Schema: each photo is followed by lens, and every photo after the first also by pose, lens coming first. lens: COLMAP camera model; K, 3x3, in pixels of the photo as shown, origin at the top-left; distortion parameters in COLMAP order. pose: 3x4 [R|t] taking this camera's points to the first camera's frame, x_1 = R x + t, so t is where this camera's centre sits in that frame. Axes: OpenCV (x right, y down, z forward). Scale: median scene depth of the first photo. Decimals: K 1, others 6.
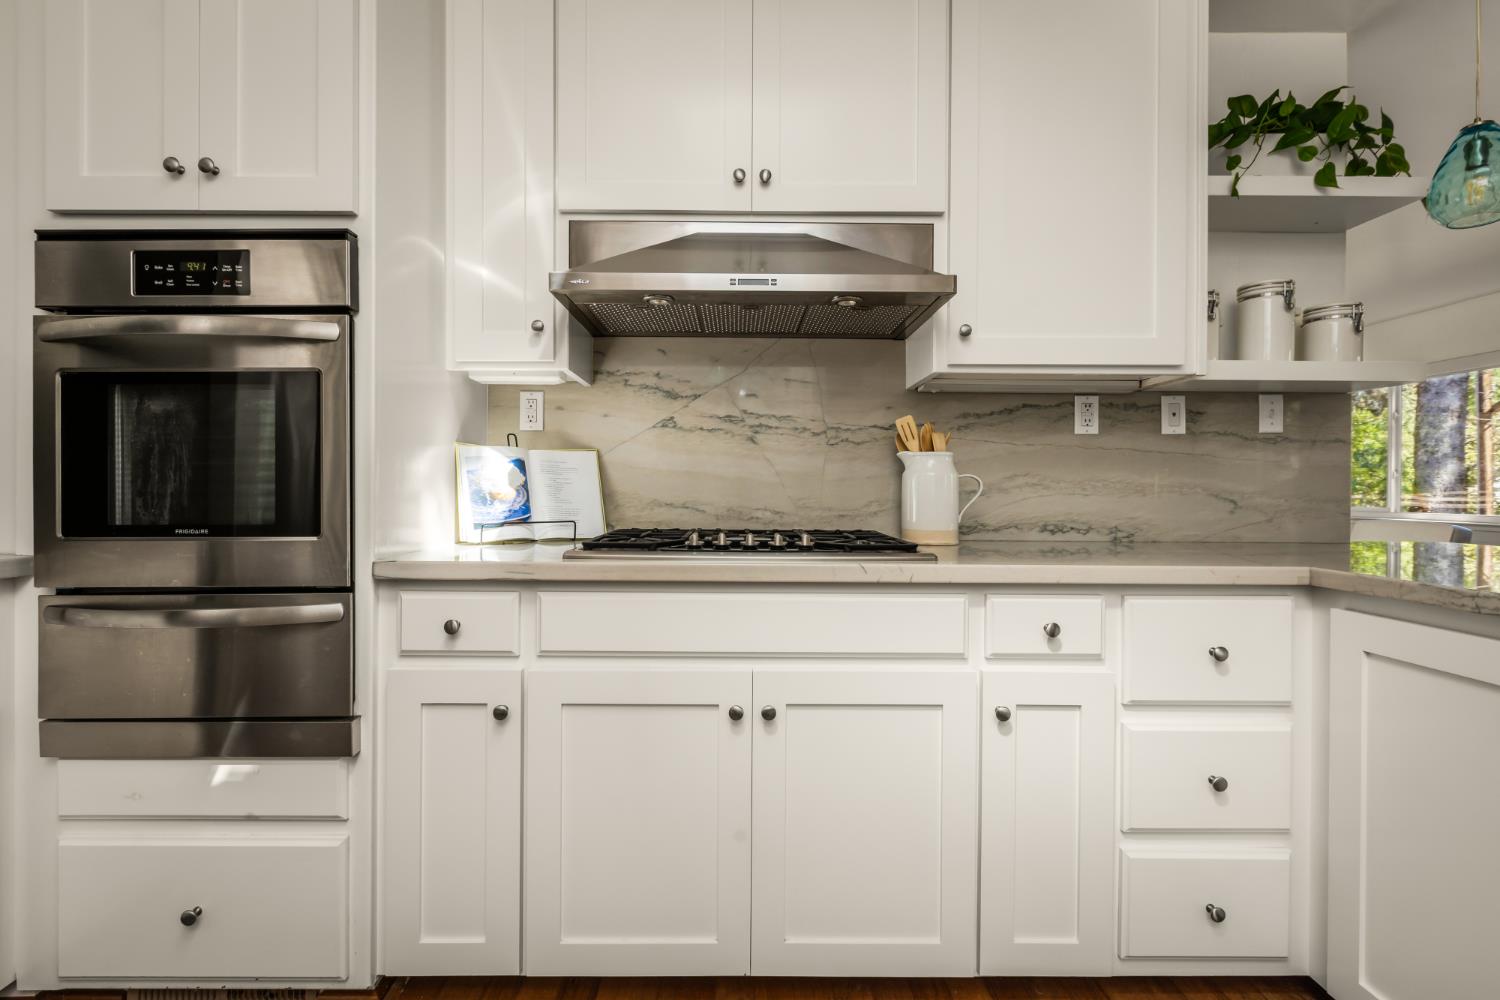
lens RADIAL K [[675.6, 0, 749.1], [0, 675.6, 496.1], [0, 0, 1]] dist [0.000808, 0.000009]
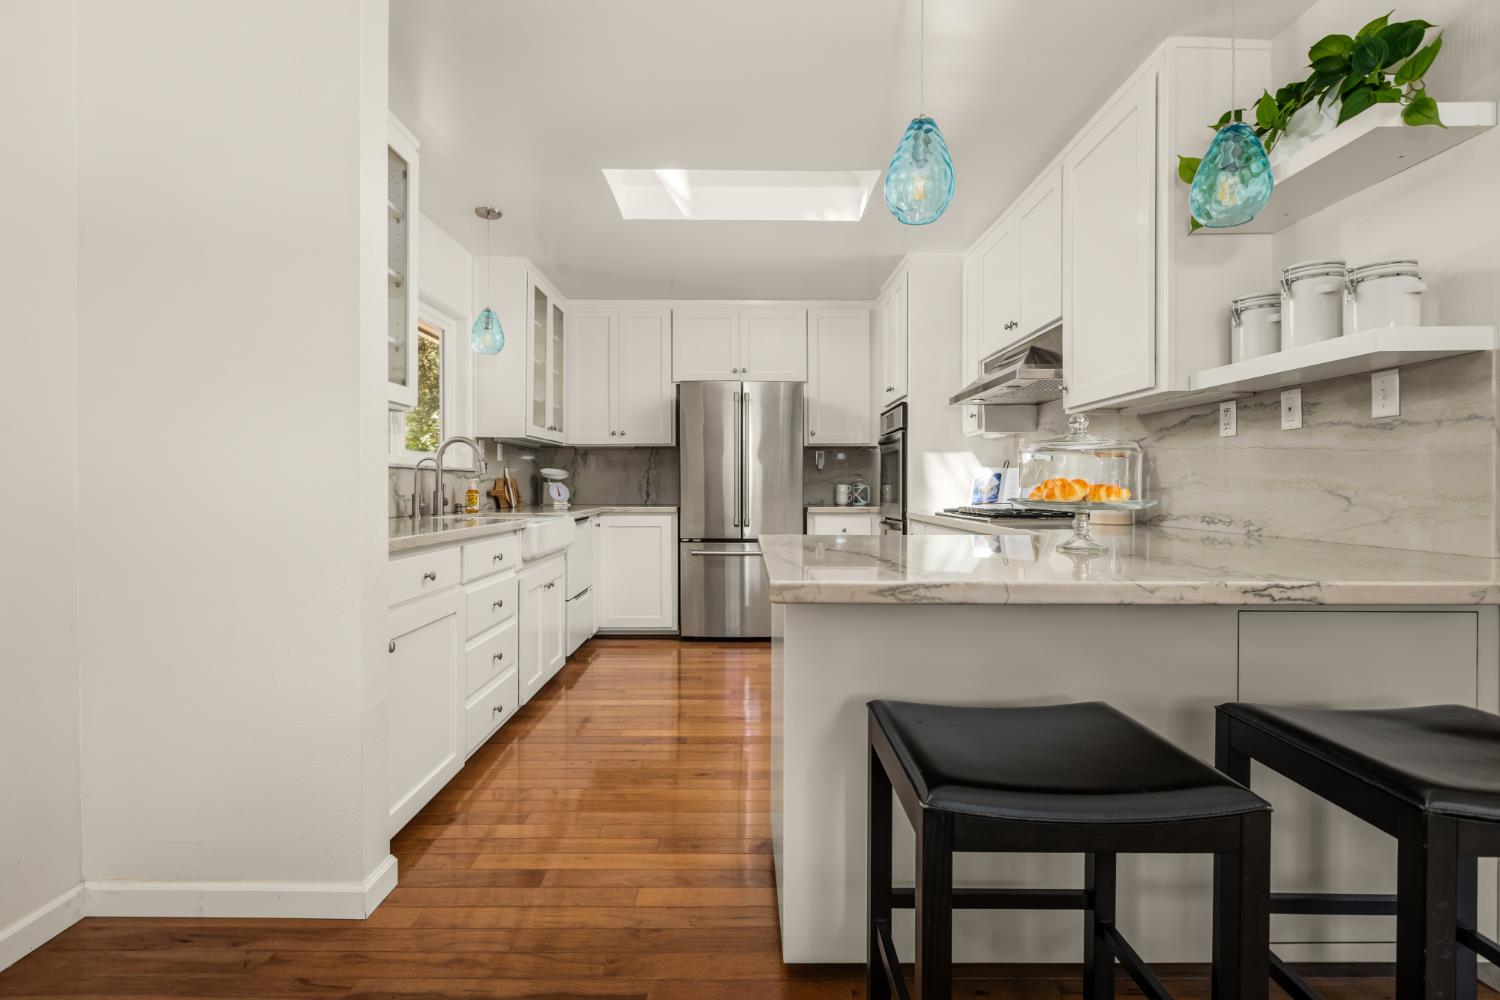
lens RADIAL K [[675.6, 0, 755.1], [0, 675.6, 493.9], [0, 0, 1]] dist [0.000808, 0.000009]
pose [[0.010040, 0.004255, -0.999941, 1.603565], [-0.008448, 0.999956, 0.004171, 0.005169], [0.999914, 0.008405, 0.010075, 0.210622]]
